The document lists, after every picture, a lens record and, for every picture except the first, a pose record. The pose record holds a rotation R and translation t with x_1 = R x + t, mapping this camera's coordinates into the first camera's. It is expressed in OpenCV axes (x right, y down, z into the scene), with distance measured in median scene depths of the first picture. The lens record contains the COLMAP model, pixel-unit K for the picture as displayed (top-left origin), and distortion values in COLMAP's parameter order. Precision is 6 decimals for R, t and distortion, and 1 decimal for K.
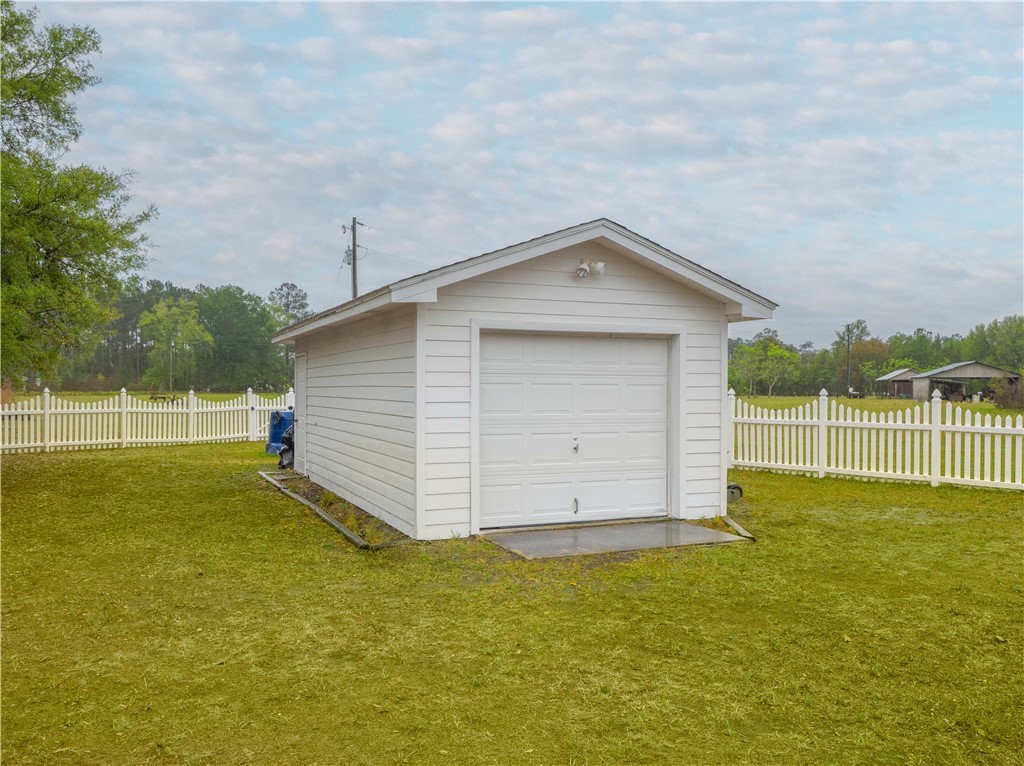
lens RADIAL K [[857.3, 0, 511.7], [0, 857.3, 354.9], [0, 0, 1]] dist [0.004520, 0.063908]
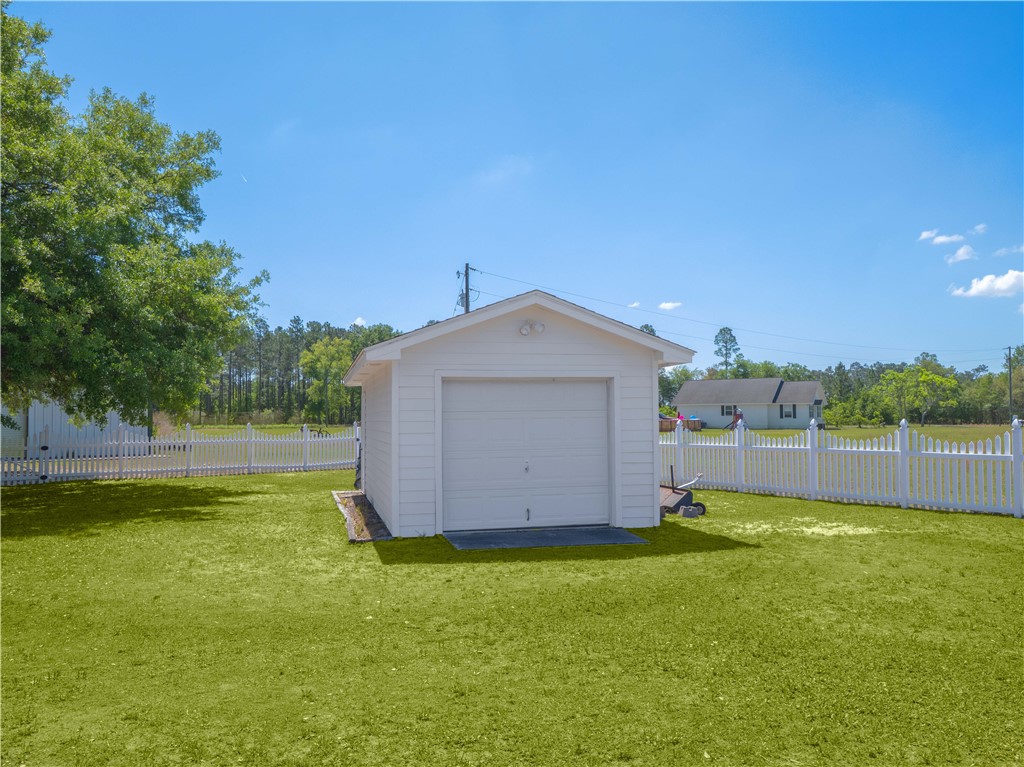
lens RADIAL K [[828.3, 0, 512.0], [0, 828.3, 383.5], [0, 0, 1]] dist [-0.035014, 0.045791]
pose [[0.988267, -0.015053, -0.151995, 0.116802], [0.014318, 0.999880, -0.005927, -0.005380], [0.152066, 0.003681, 0.988364, -0.104599]]
